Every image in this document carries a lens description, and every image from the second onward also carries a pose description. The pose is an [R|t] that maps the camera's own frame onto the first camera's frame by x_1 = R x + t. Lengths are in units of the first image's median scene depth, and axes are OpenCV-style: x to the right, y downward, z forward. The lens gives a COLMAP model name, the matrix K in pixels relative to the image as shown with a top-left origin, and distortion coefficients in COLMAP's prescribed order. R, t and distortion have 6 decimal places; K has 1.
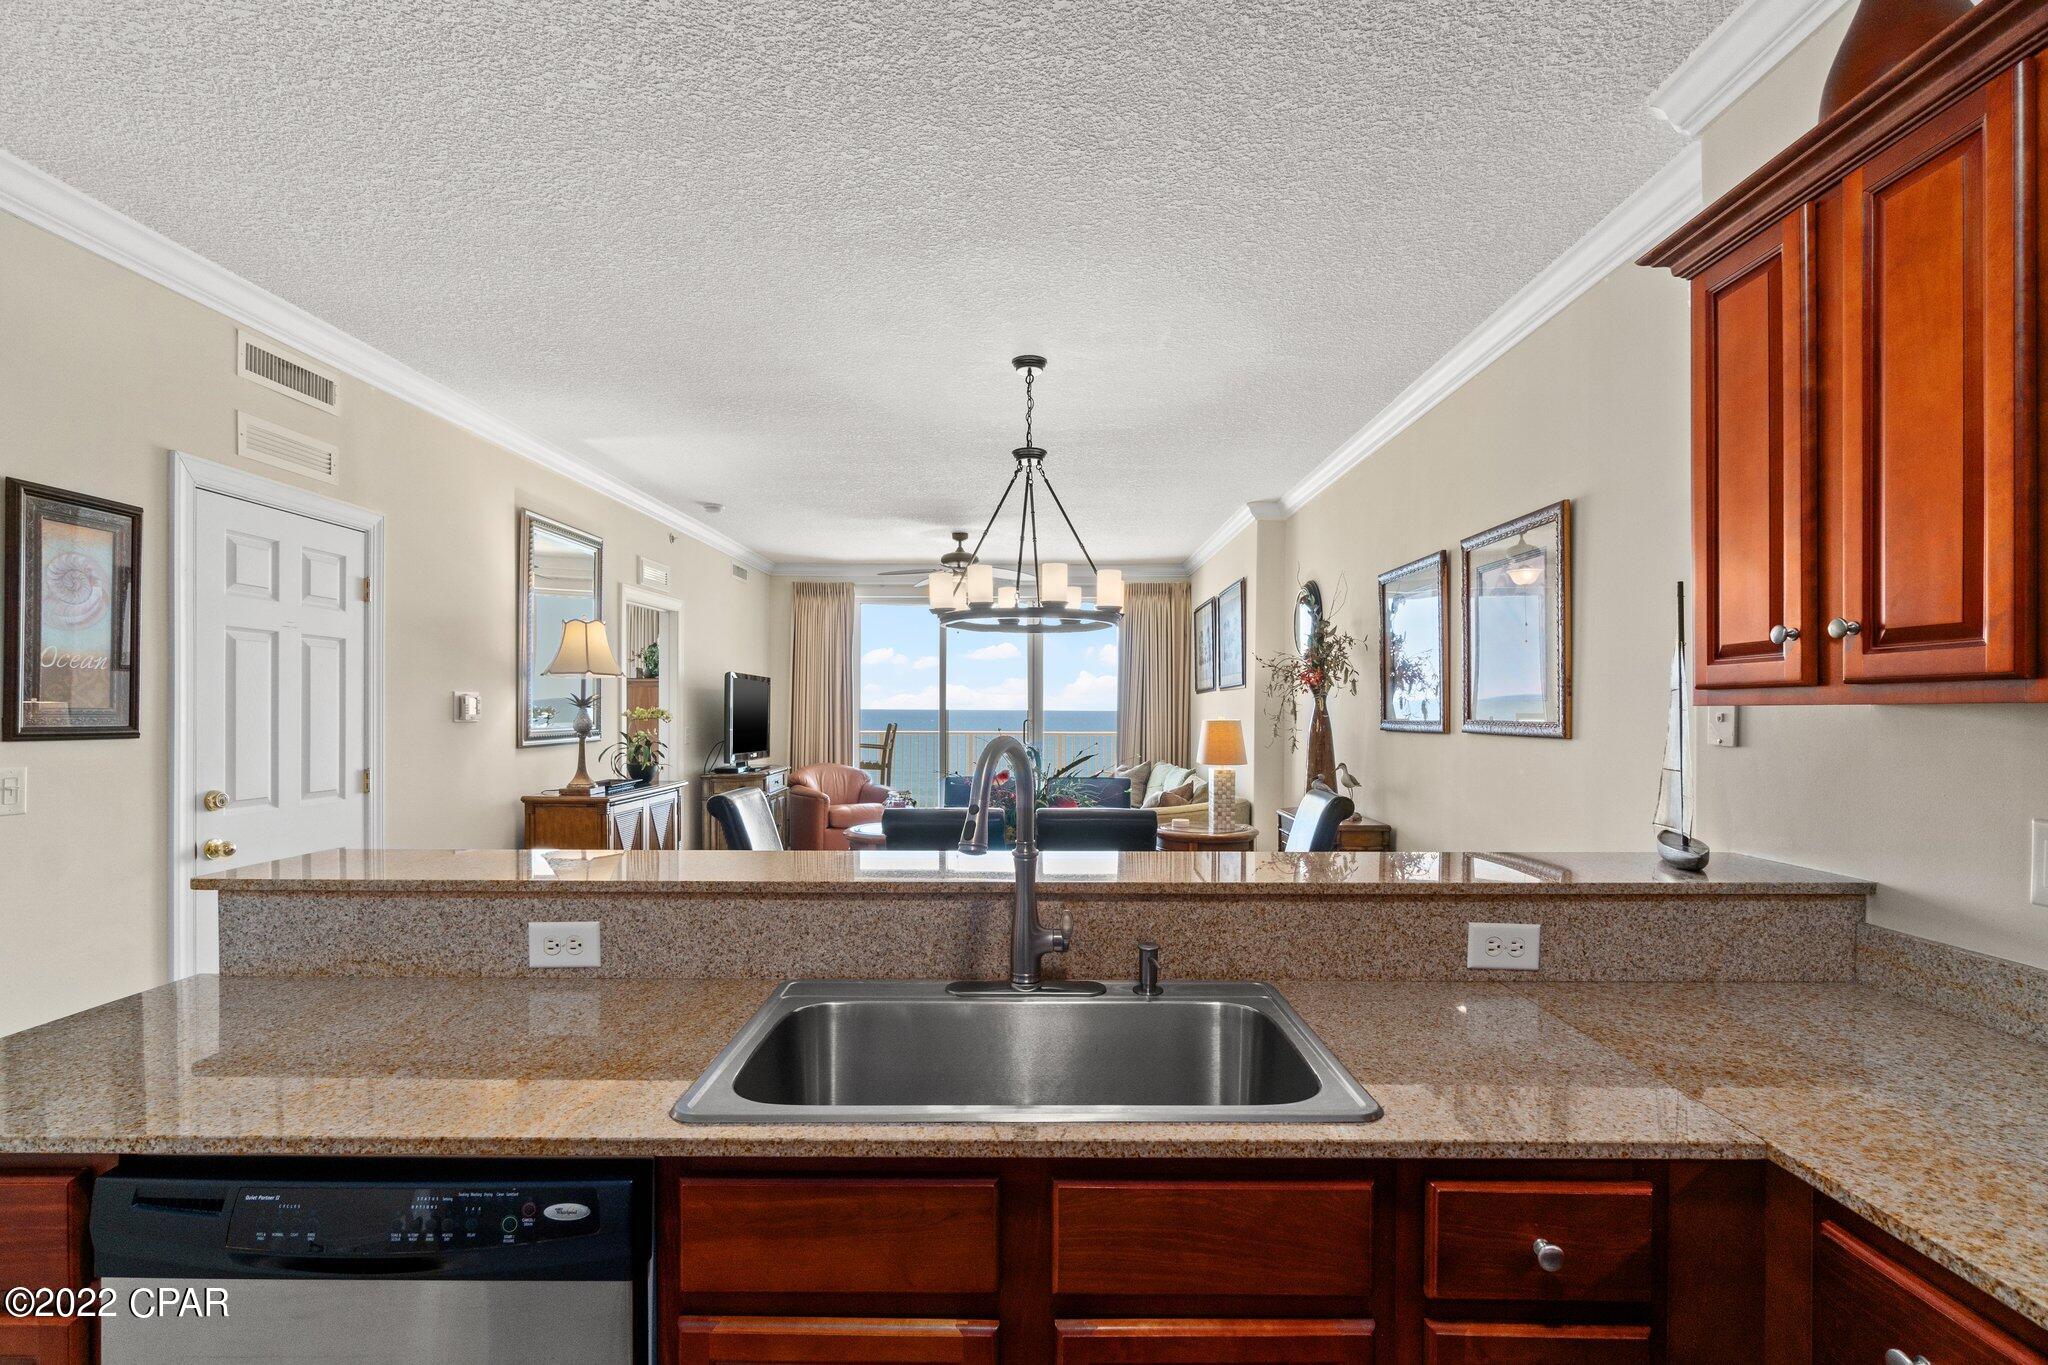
lens RADIAL K [[974.6, 0, 1032.1], [0, 974.6, 705.3], [0, 0, 1]] dist [-0.001615, -0.000466]
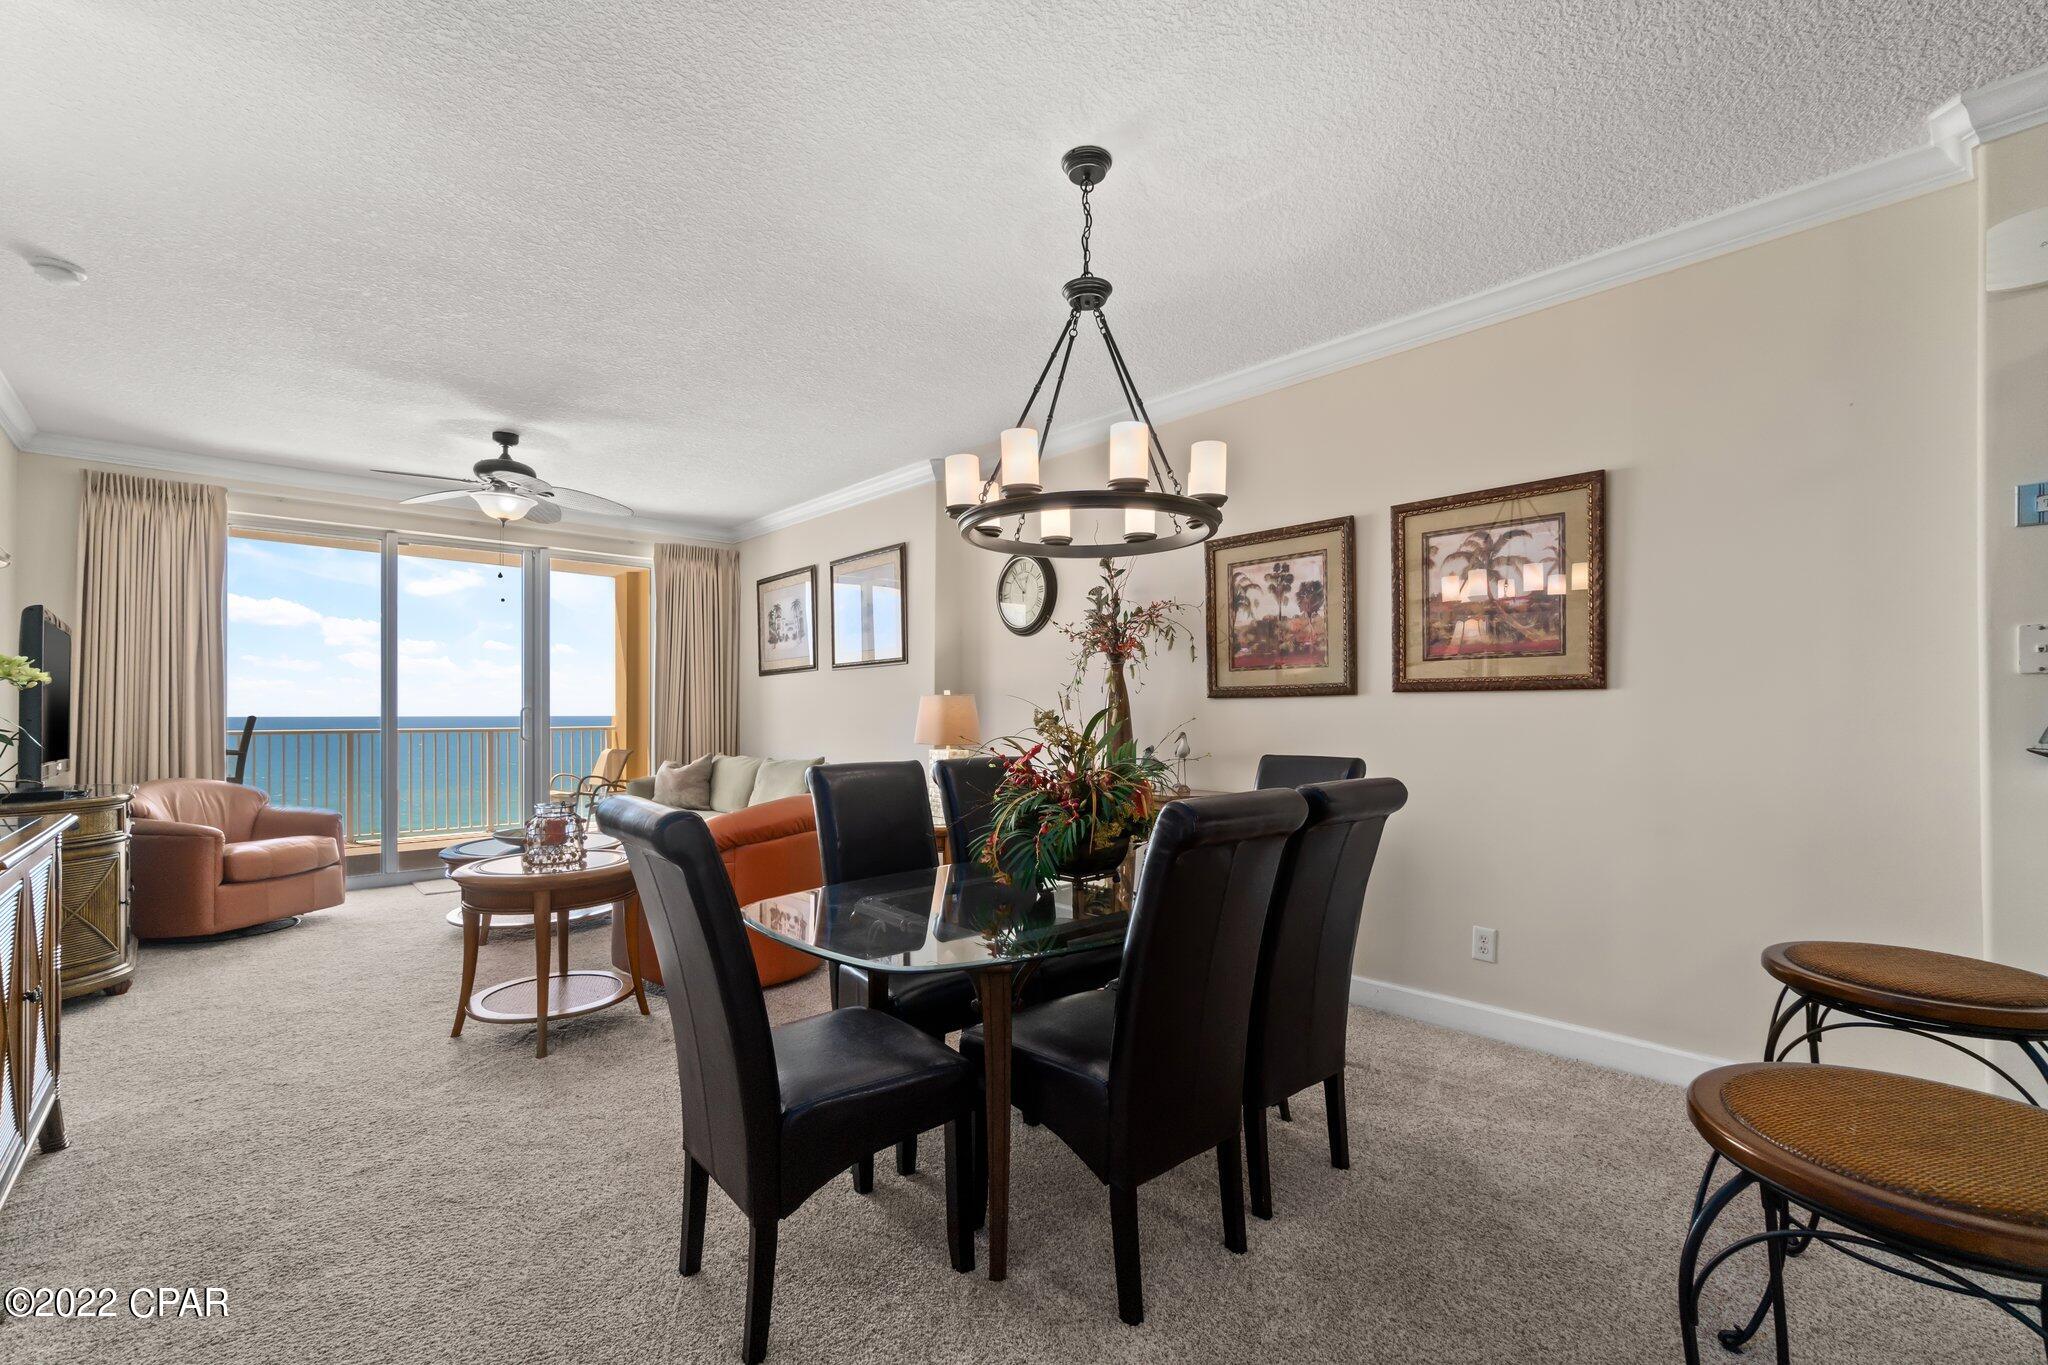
lens RADIAL K [[884.0, 0, 1023.5], [0, 884.0, 698.1], [0, 0, 1]] dist [-0.002971, -0.000410]
pose [[0.734606, 0.005213, 0.678474, -0.193288], [0.002474, 0.999943, -0.010362, 0.016517], [-0.678489, 0.009290, 0.734551, 0.243167]]
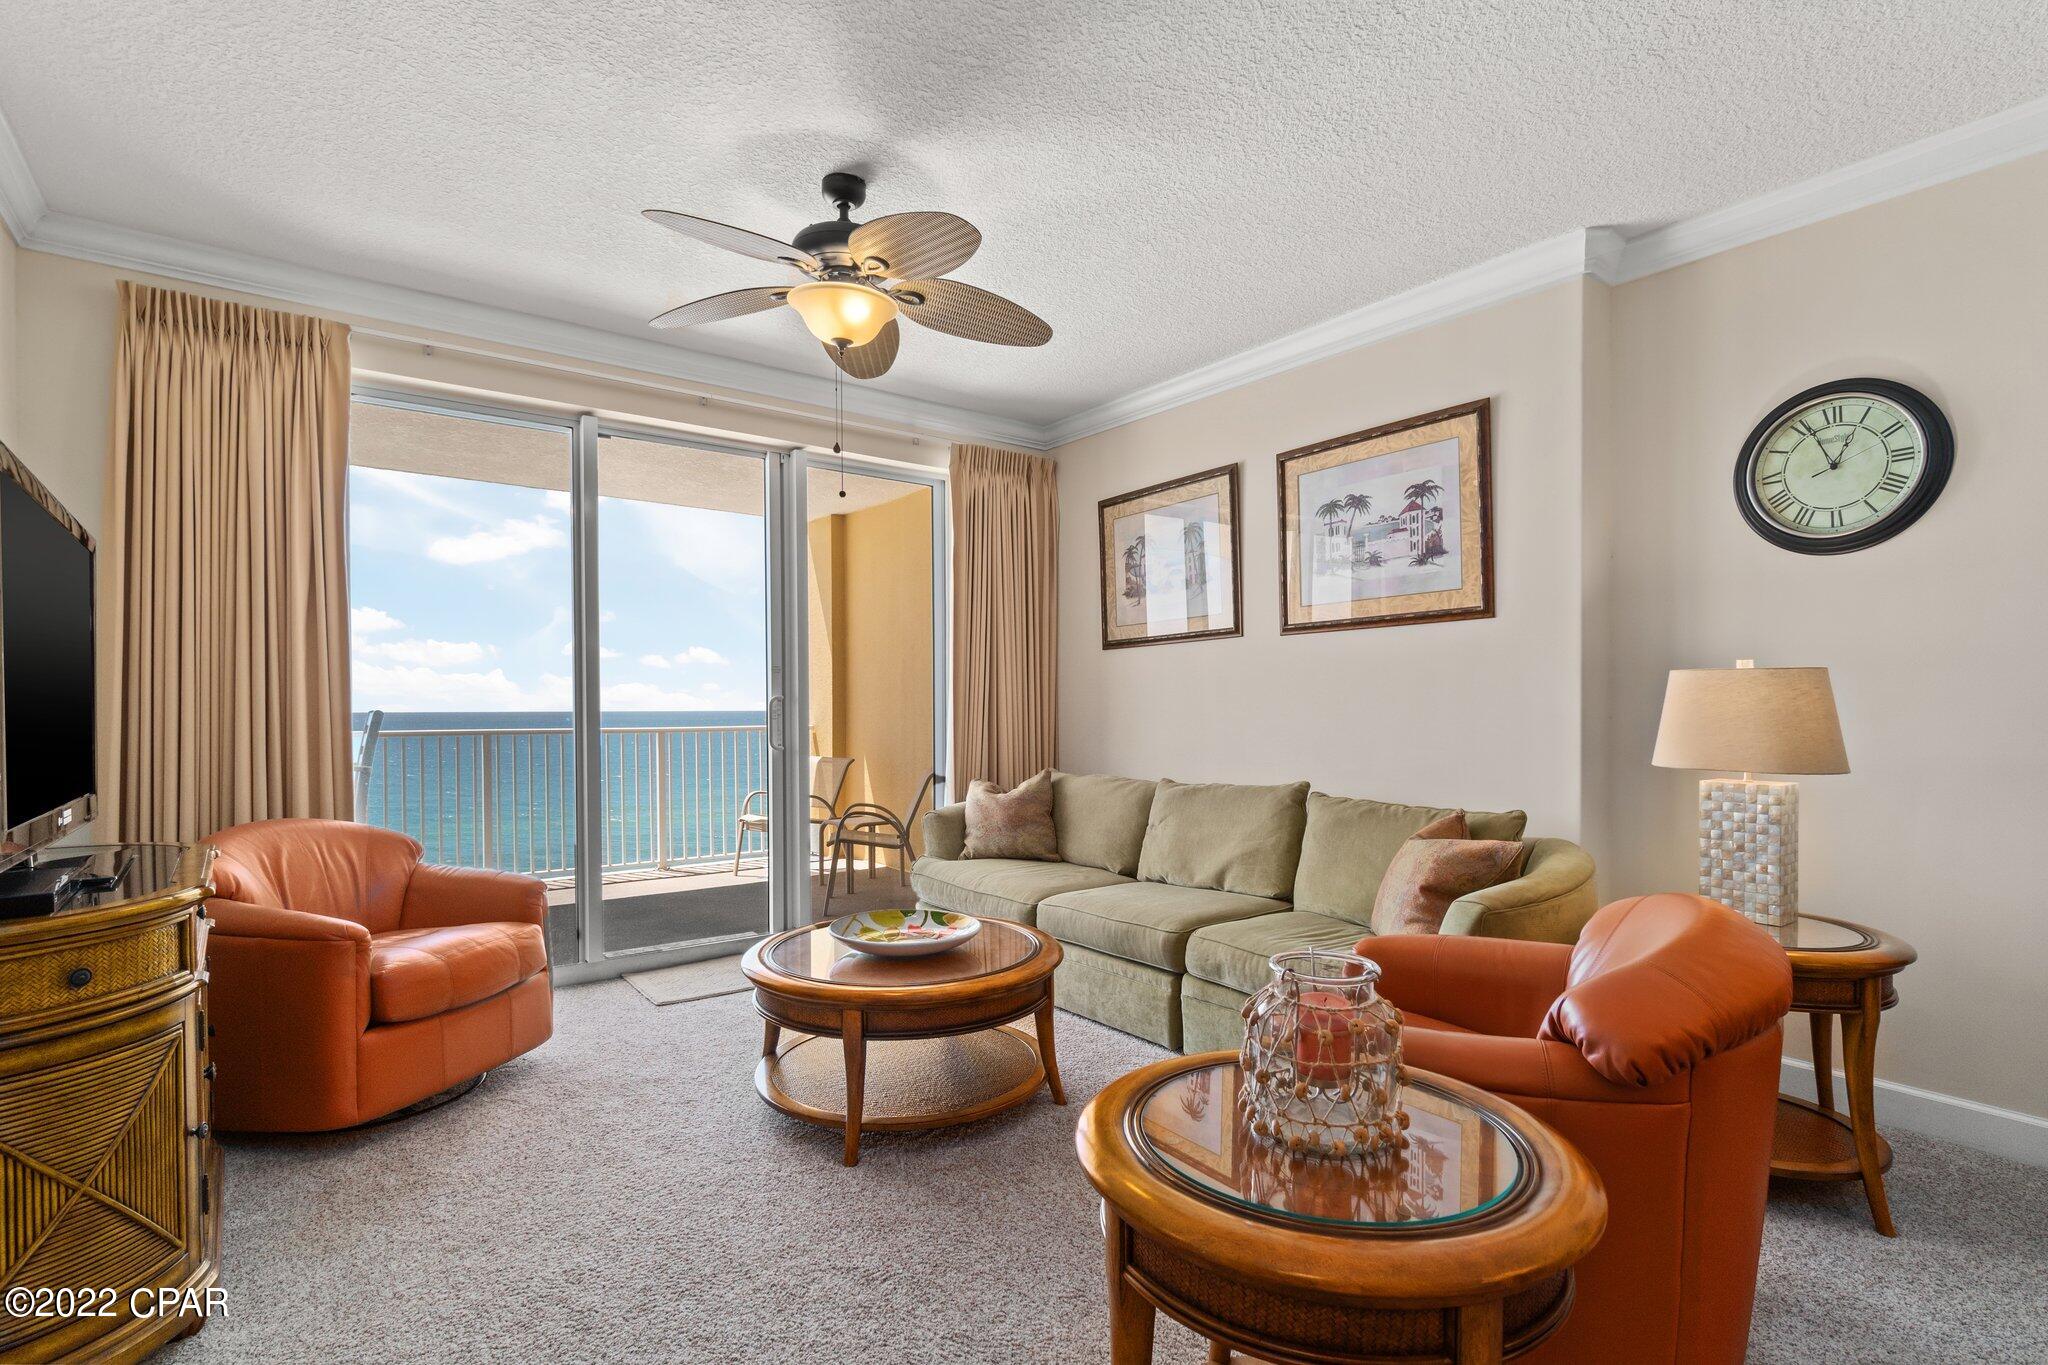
lens RADIAL K [[974.6, 0, 1032.1], [0, 974.6, 705.3], [0, 0, 1]] dist [-0.001615, -0.000466]
pose [[0.791273, -0.003712, 0.611451, -0.207593], [0.002061, 0.999992, 0.003403, 0.018344], [-0.611459, -0.001432, 0.791275, 0.558102]]
